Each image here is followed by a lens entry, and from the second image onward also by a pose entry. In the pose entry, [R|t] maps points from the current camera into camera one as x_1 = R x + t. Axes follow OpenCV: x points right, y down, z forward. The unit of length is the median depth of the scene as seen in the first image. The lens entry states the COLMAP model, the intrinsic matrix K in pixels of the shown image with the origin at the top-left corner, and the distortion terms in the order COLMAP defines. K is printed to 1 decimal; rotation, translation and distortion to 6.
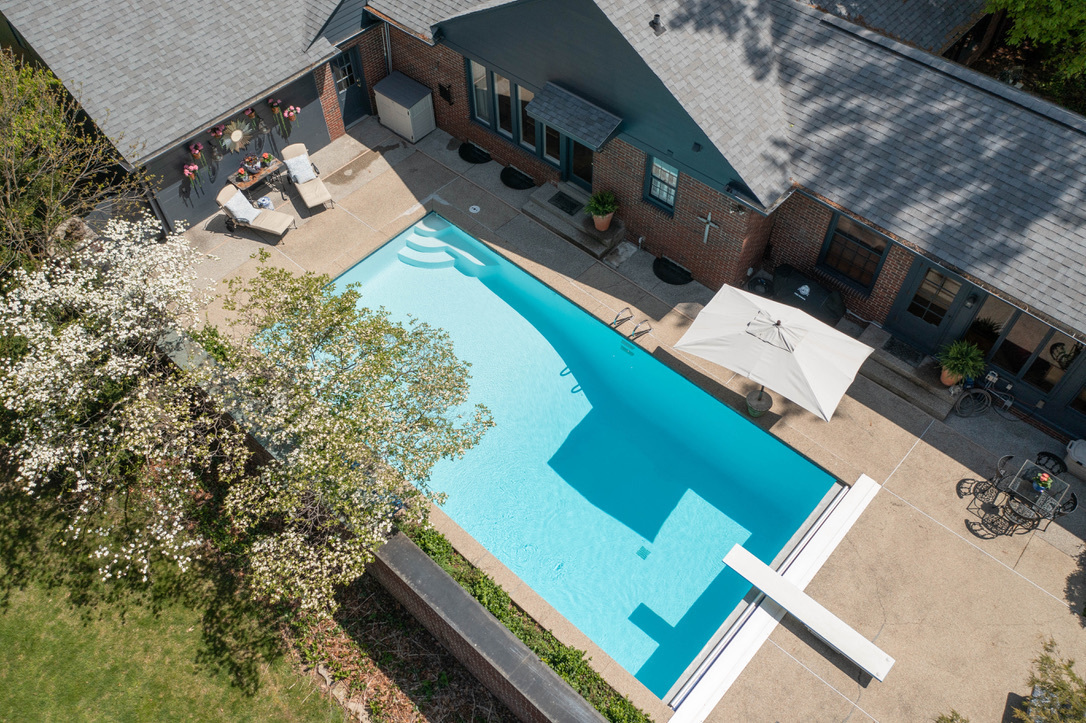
lens RADIAL K [[852.1, 0, 537.9], [0, 852.1, 362.0], [0, 0, 1]] dist [-0.029425, 0.008292]
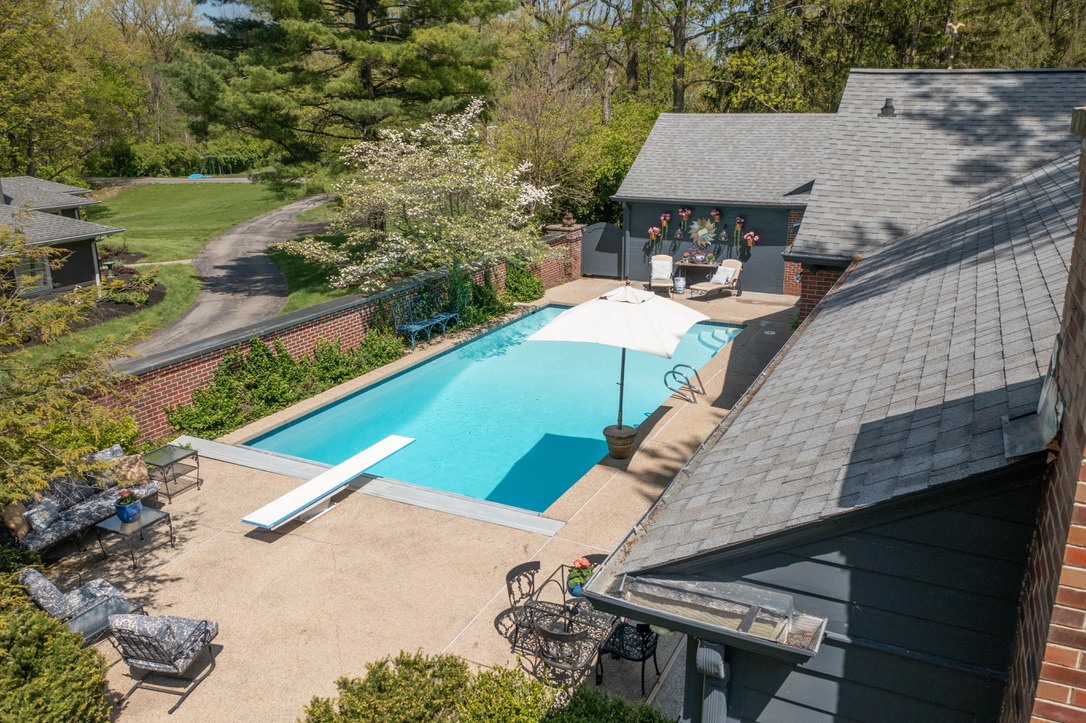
lens RADIAL K [[852.1, 0, 537.9], [0, 852.1, 362.0], [0, 0, 1]] dist [-0.029425, 0.008292]
pose [[0.271167, 0.291982, -0.917178, 0.876293], [-0.763214, 0.645834, -0.020047, 0.071801], [0.586491, 0.705439, 0.397974, 0.569001]]
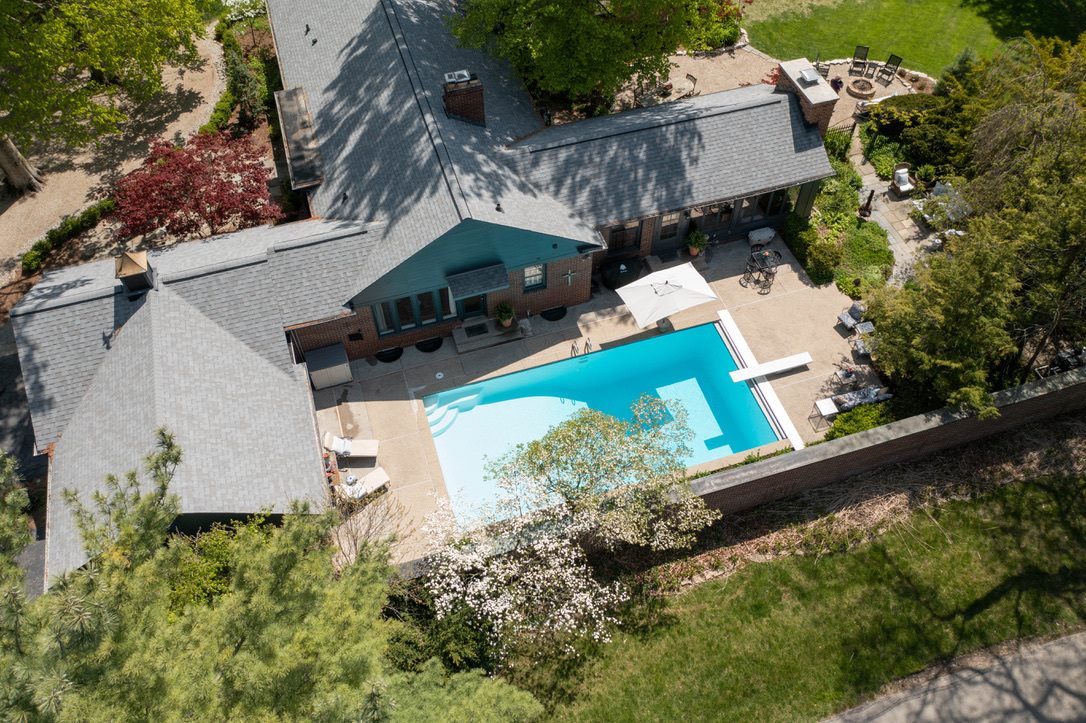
lens RADIAL K [[852.1, 0, 537.9], [0, 852.1, 362.0], [0, 0, 1]] dist [-0.029425, 0.008292]
pose [[0.505038, -0.685635, 0.524252, -0.874383], [0.687999, 0.686565, 0.235130, -0.498623], [-0.521146, 0.241936, 0.818458, -0.356194]]
